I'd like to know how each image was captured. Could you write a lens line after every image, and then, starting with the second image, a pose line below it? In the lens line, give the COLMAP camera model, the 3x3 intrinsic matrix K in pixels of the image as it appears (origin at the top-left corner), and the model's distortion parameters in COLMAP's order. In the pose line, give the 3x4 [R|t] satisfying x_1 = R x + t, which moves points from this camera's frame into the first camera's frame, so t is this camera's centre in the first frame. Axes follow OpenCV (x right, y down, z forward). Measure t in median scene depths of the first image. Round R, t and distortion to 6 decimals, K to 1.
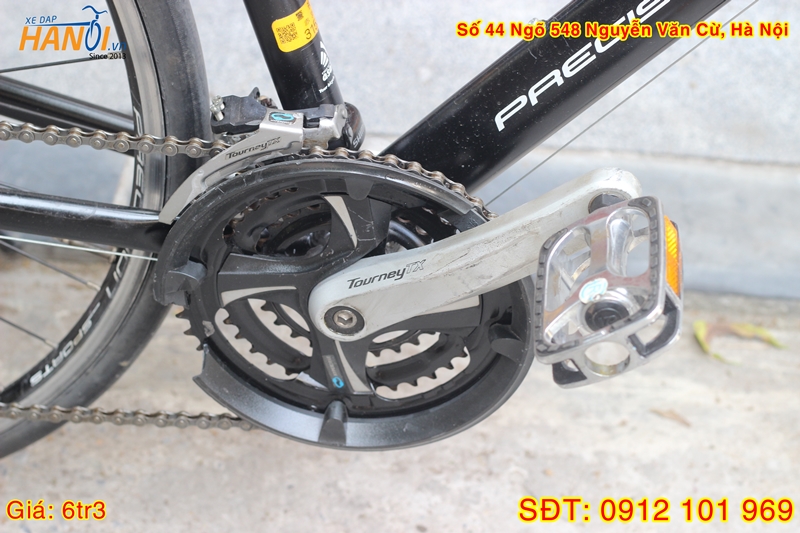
lens RADIAL K [[1873.5, 0, 400.4], [0, 1873.5, 264.6], [0, 0, 1]] dist [-0.080589, 0.000000]
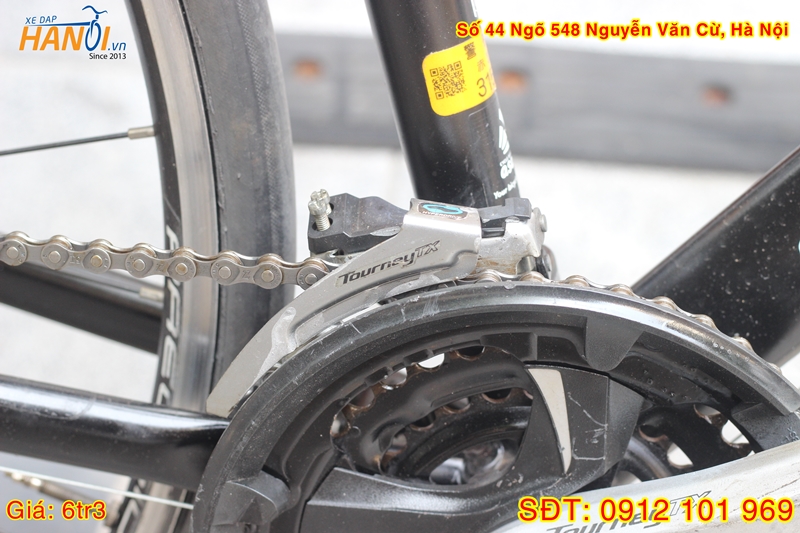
lens RADIAL K [[1873.5, 0, 398.5], [0, 1873.5, 268.3], [0, 0, 1]] dist [-0.080589, 0.000000]
pose [[0.999804, 0.016674, 0.010712, -0.078766], [-0.013403, 0.967030, -0.254308, 0.076341], [-0.014599, 0.254114, 0.967064, 0.451787]]
